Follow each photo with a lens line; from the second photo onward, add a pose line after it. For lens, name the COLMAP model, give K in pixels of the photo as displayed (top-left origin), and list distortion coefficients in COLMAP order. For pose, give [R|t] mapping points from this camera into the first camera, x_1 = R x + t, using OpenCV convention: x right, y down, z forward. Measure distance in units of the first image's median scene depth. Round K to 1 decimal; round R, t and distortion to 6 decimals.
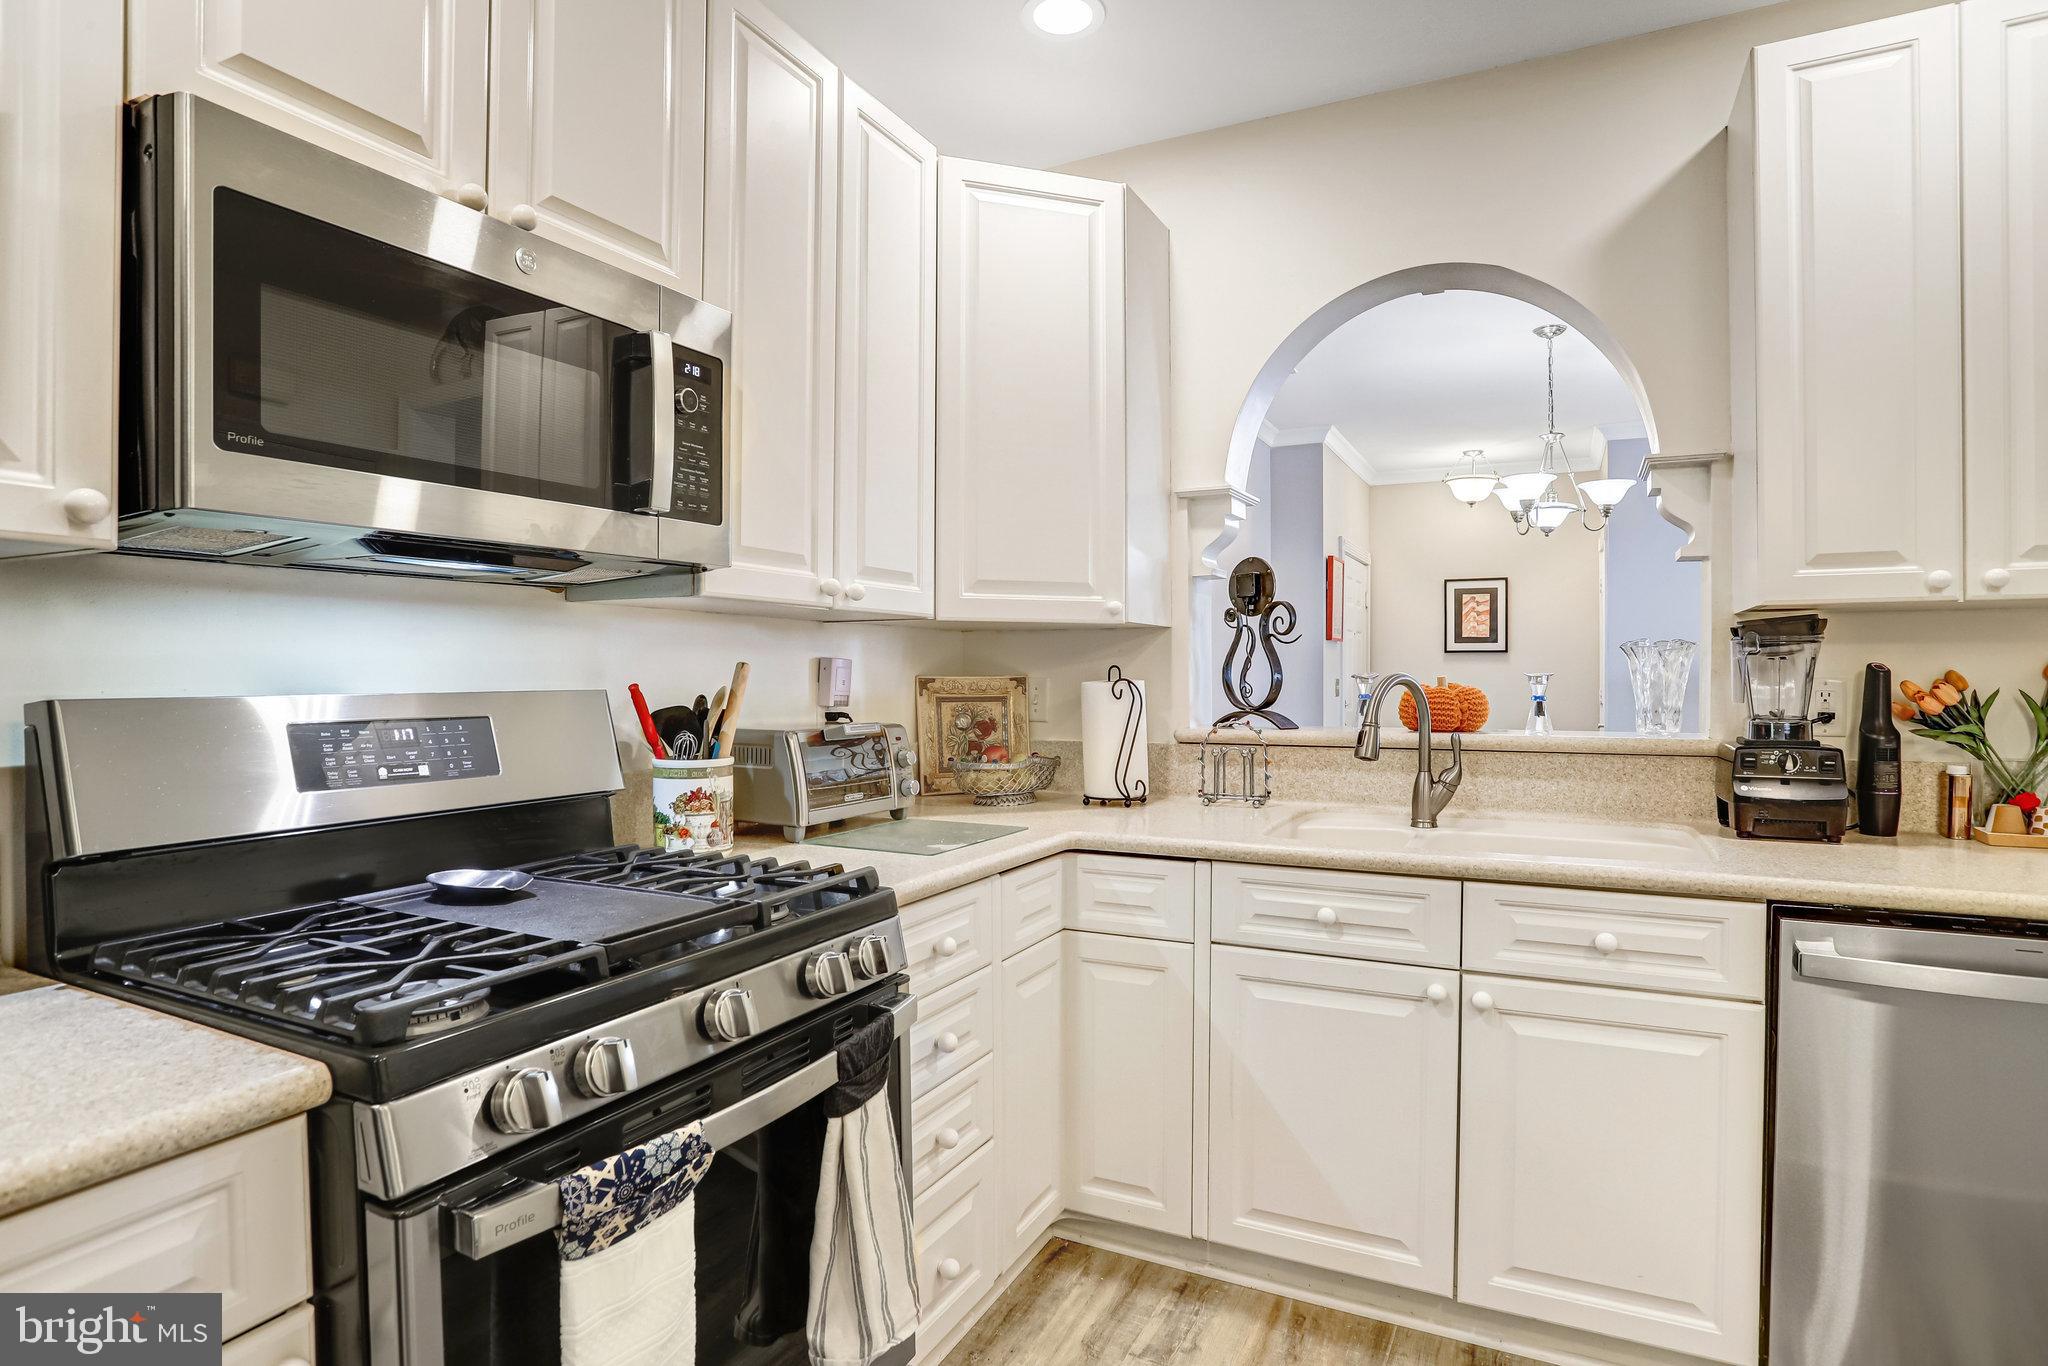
lens RADIAL K [[1054.0, 0, 1038.3], [0, 1054.0, 686.7], [0, 0, 1]] dist [-0.060303, 0.028436]
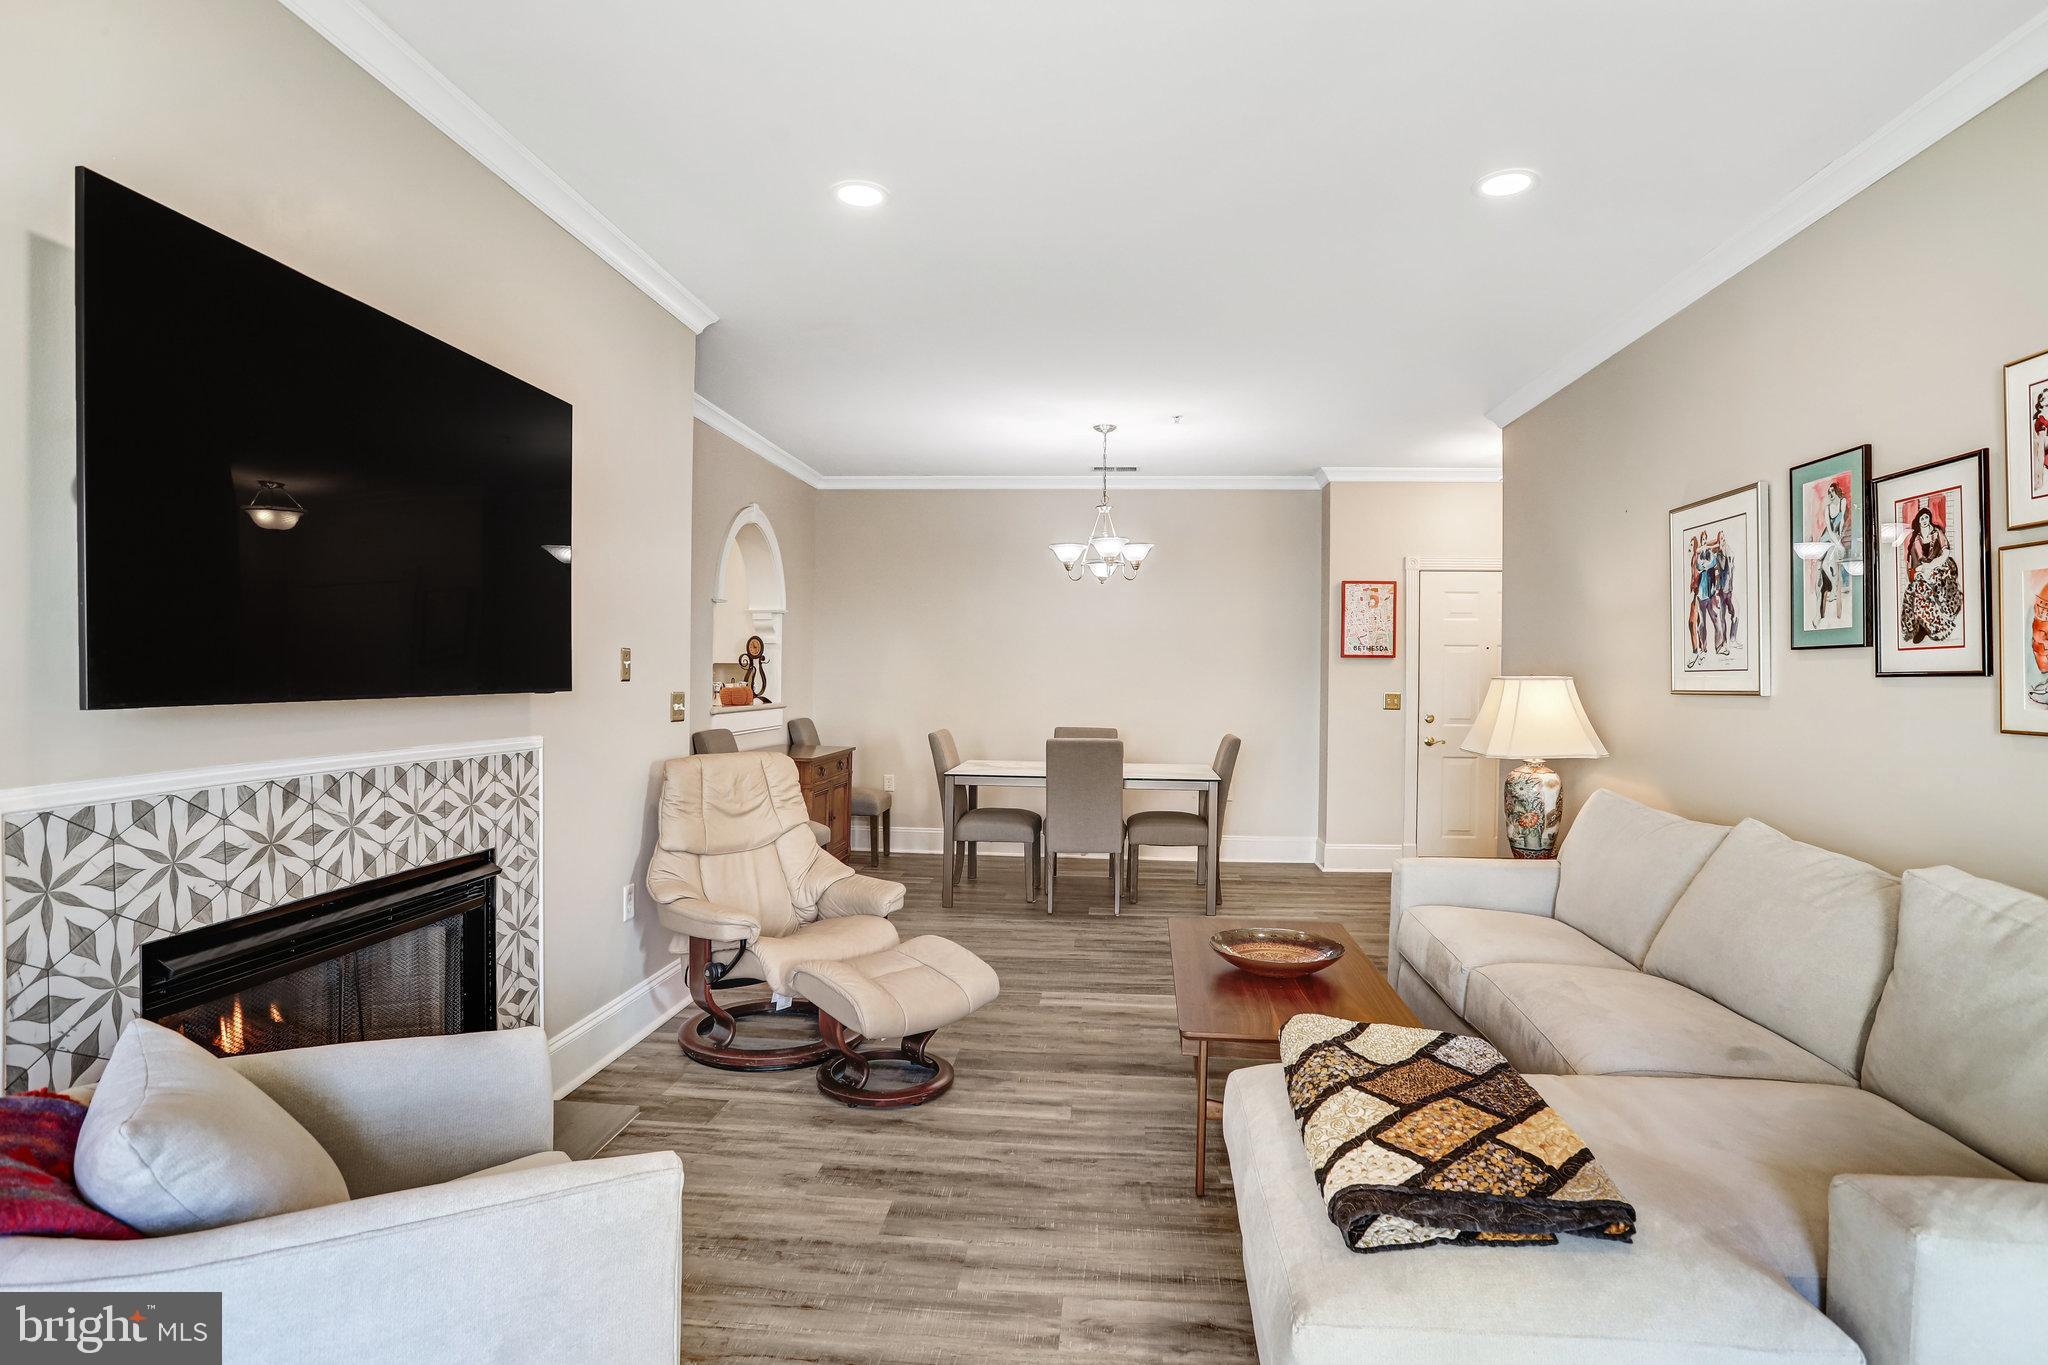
lens RADIAL K [[1054.0, 0, 1031.2], [0, 1054.0, 668.4], [0, 0, 1]] dist [-0.060303, 0.028436]
pose [[0.345722, 0.003428, -0.938331, 3.654448], [-0.018702, 0.999820, -0.003238, -0.061839], [0.938150, 0.018668, 0.345724, 0.935317]]
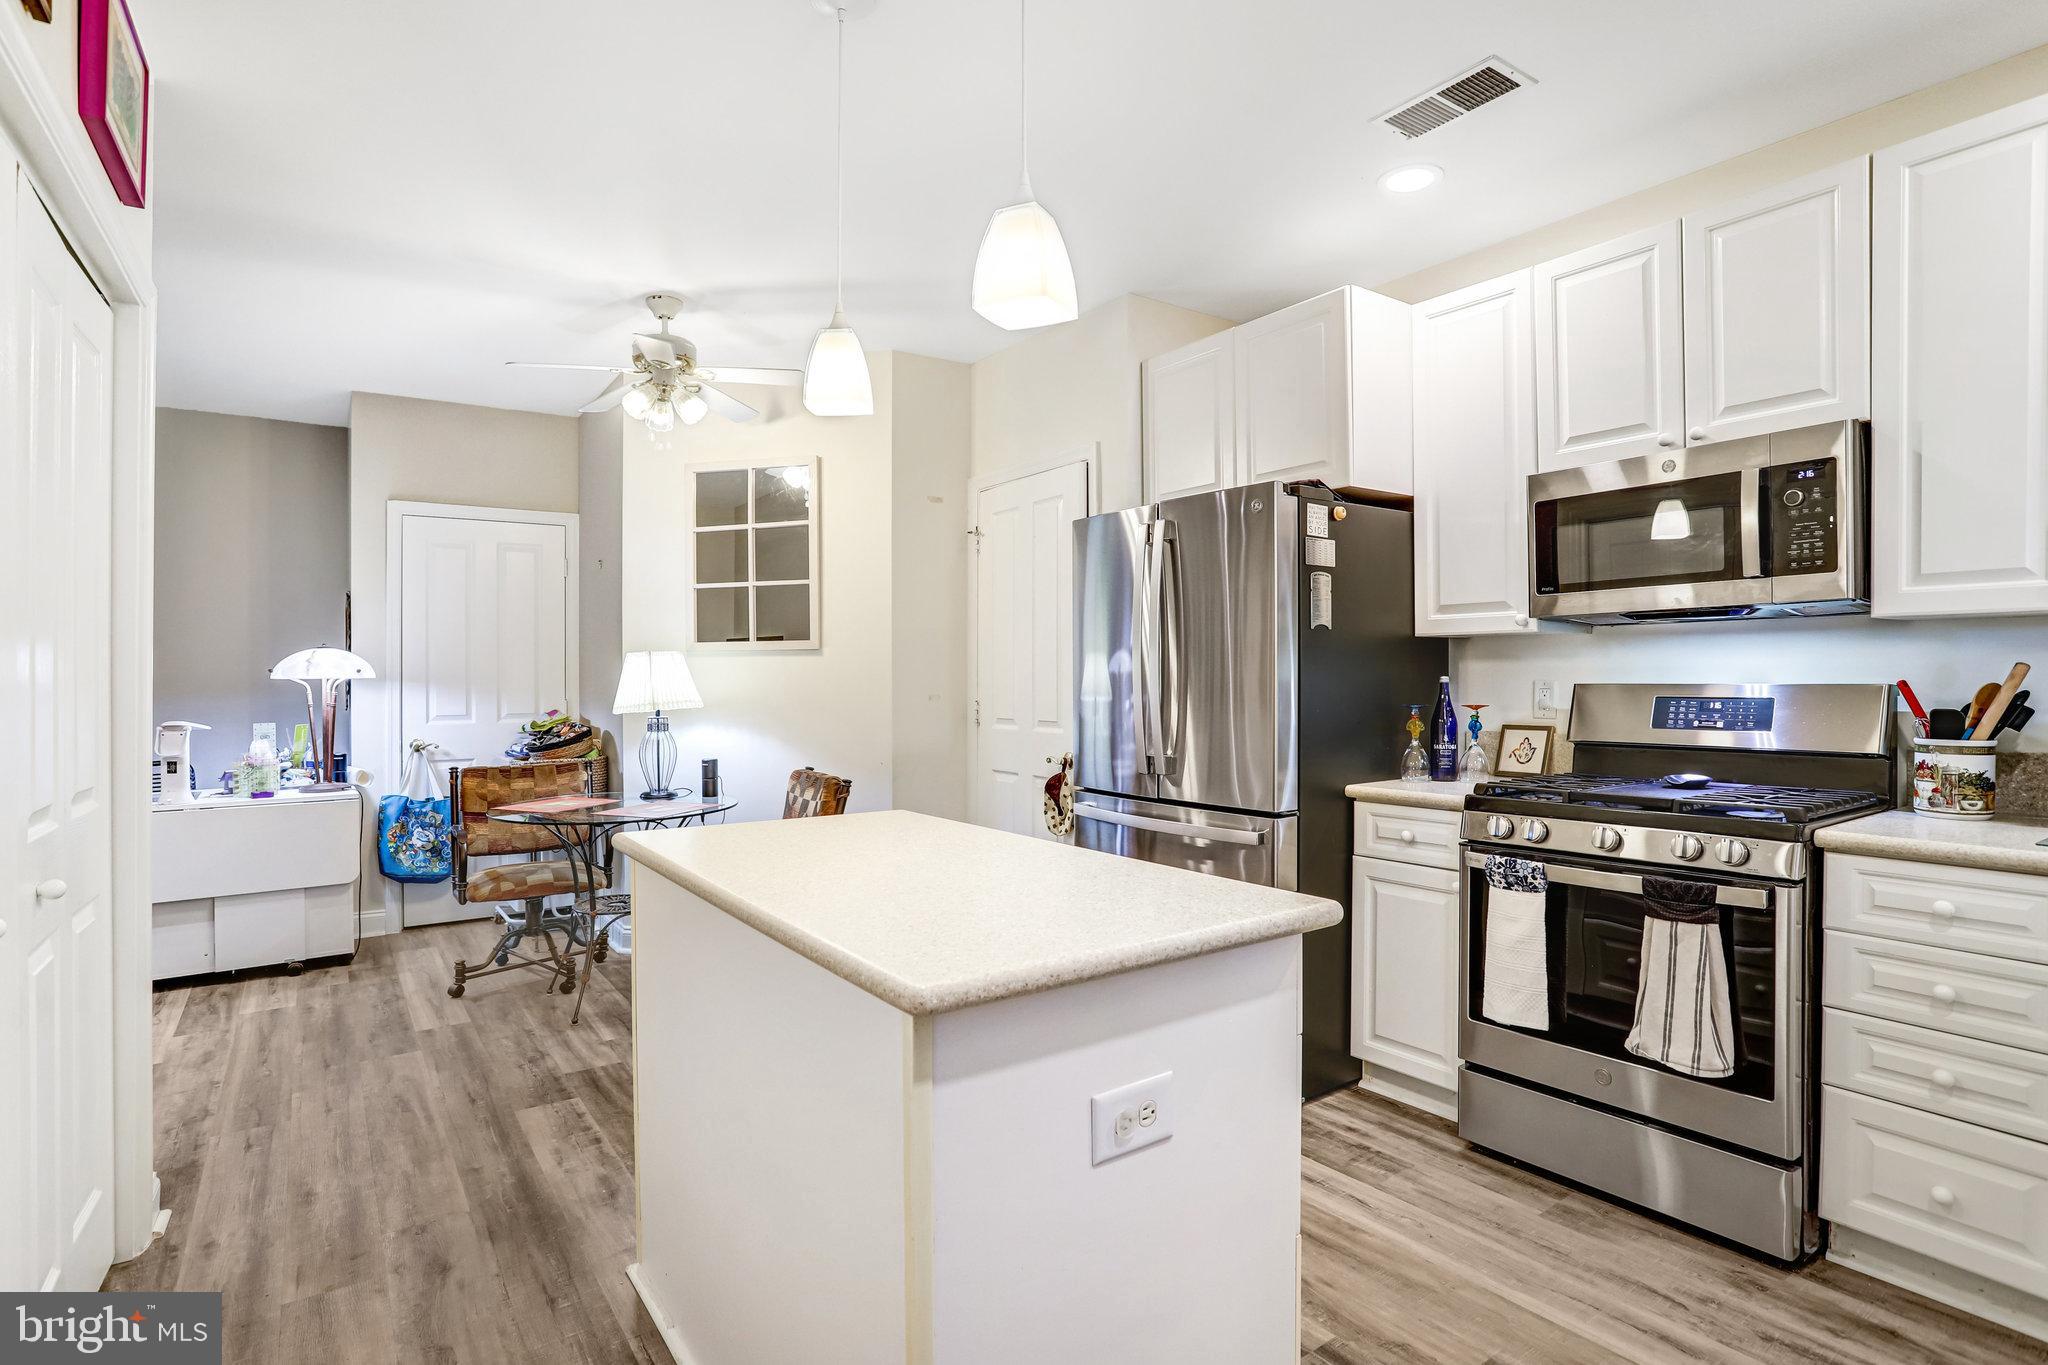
lens RADIAL K [[1054.0, 0, 1032.1], [0, 1054.0, 684.6], [0, 0, 1]] dist [-0.060303, 0.028436]
pose [[-0.503694, -0.000526, -0.863882, 1.170436], [0.001633, 0.999997, -0.001561, 0.006016], [0.863880, -0.002197, -0.503692, 0.601431]]
